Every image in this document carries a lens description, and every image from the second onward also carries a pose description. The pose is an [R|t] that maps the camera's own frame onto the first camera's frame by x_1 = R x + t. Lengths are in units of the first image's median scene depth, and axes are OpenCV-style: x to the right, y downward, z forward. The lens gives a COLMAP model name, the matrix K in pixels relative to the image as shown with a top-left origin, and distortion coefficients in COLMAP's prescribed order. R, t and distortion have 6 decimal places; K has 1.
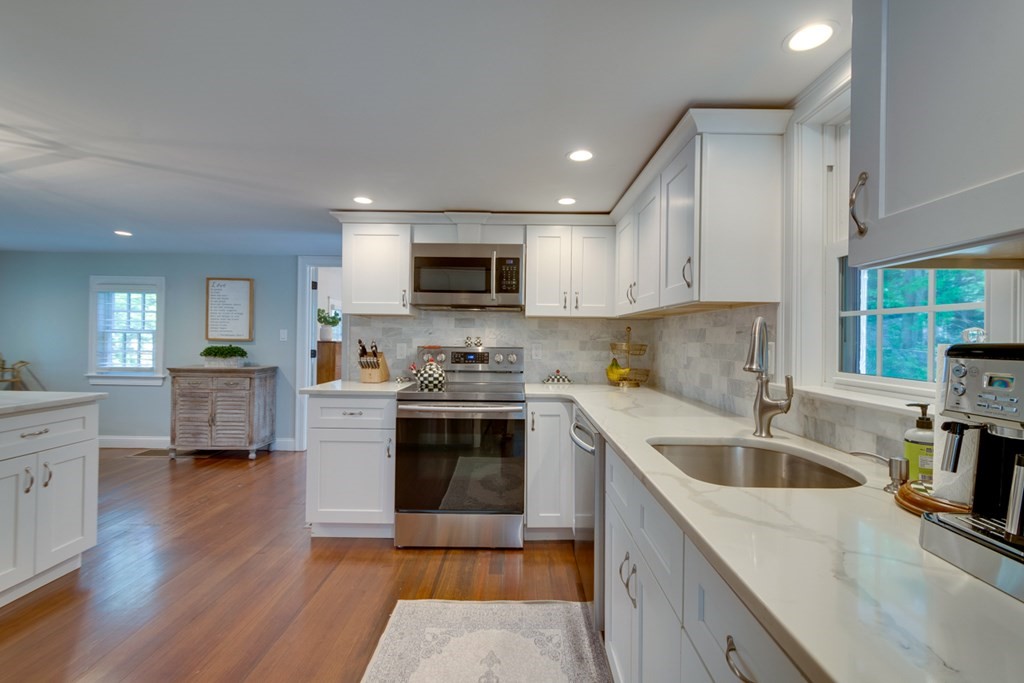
lens RADIAL K [[448.0, 0, 516.8], [0, 448.0, 338.1], [0, 0, 1]] dist [0.002942, 0.000301]
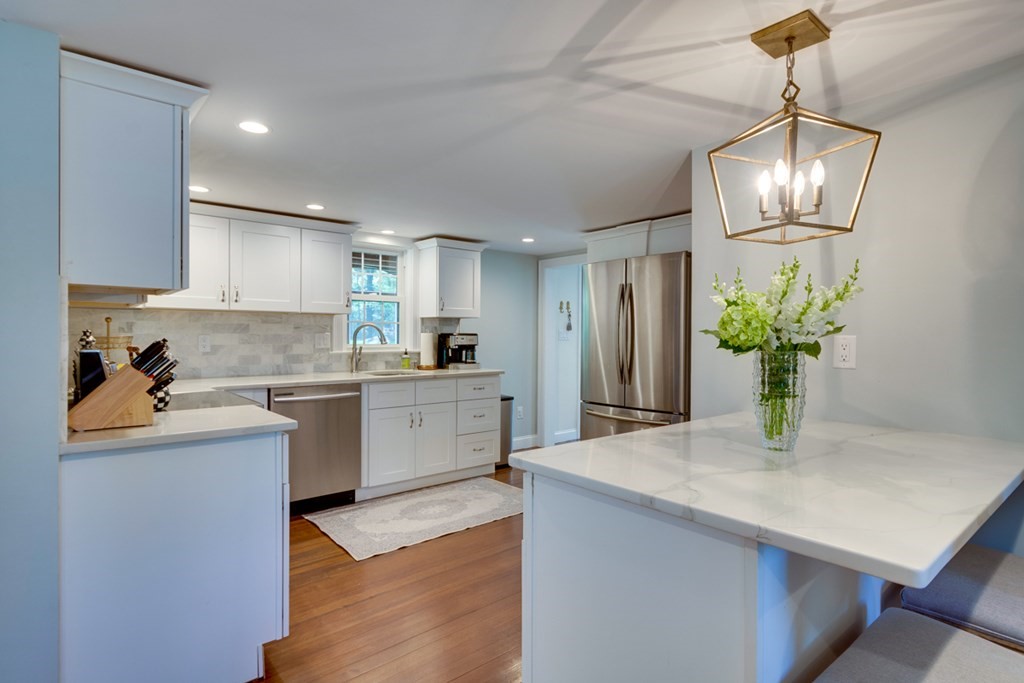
lens RADIAL K [[527.8, 0, 520.6], [0, 527.8, 342.0], [0, 0, 1]] dist [0.002803, 0.000332]
pose [[-0.655343, -0.027962, 0.754814, -1.400968], [-0.012916, 0.999583, 0.025815, -0.018206], [-0.755221, 0.007169, -0.655431, 1.417540]]
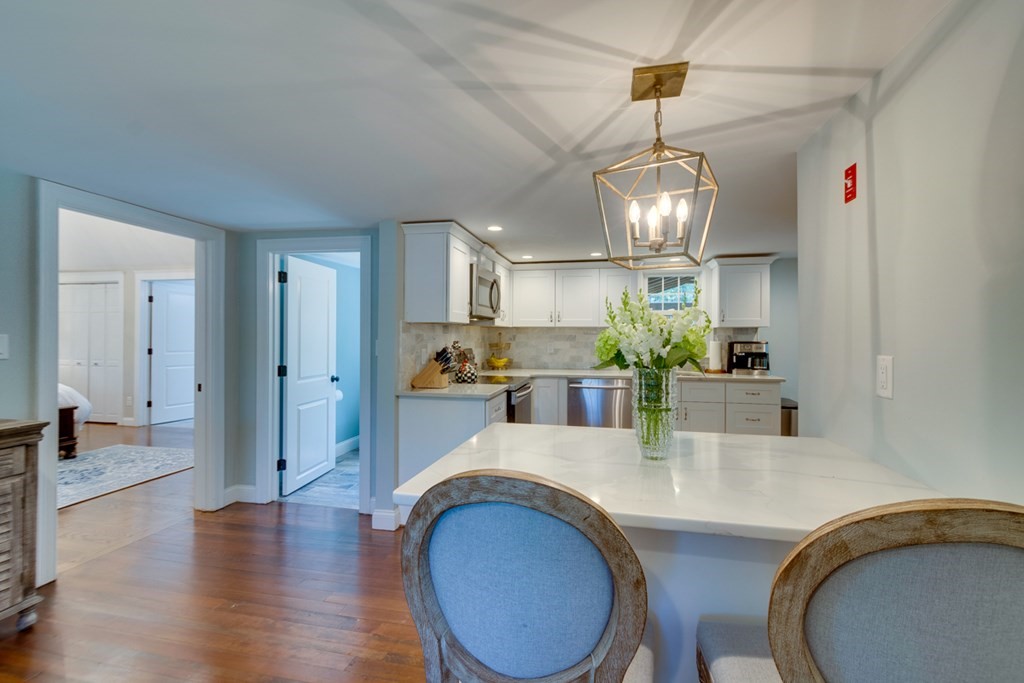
lens RADIAL K [[448.0, 0, 516.8], [0, 448.0, 338.1], [0, 0, 1]] dist [0.002942, 0.000301]
pose [[0.200236, -0.018295, 0.979577, -1.746071], [0.000724, 0.999828, 0.018525, -0.046735], [-0.979747, -0.003000, 0.200215, 0.821166]]
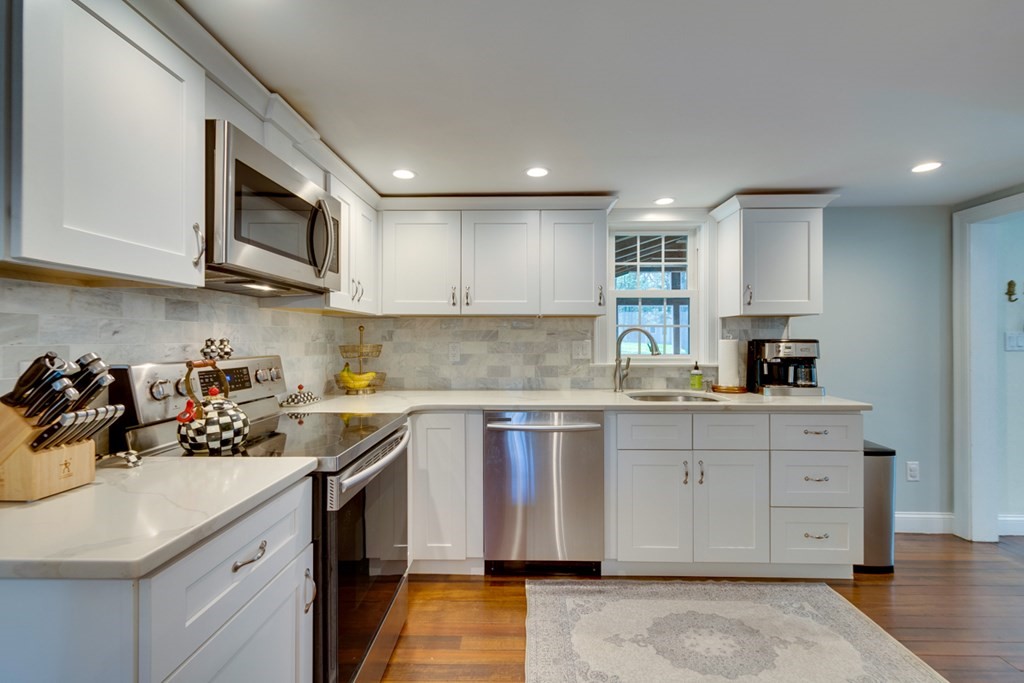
lens RADIAL K [[448.0, 0, 516.8], [0, 448.0, 338.1], [0, 0, 1]] dist [0.002942, 0.000301]
pose [[0.020777, -0.009051, 0.999743, -0.833220], [0.002595, 0.999956, 0.008999, -0.010817], [-0.999781, 0.002407, 0.020800, 0.896000]]
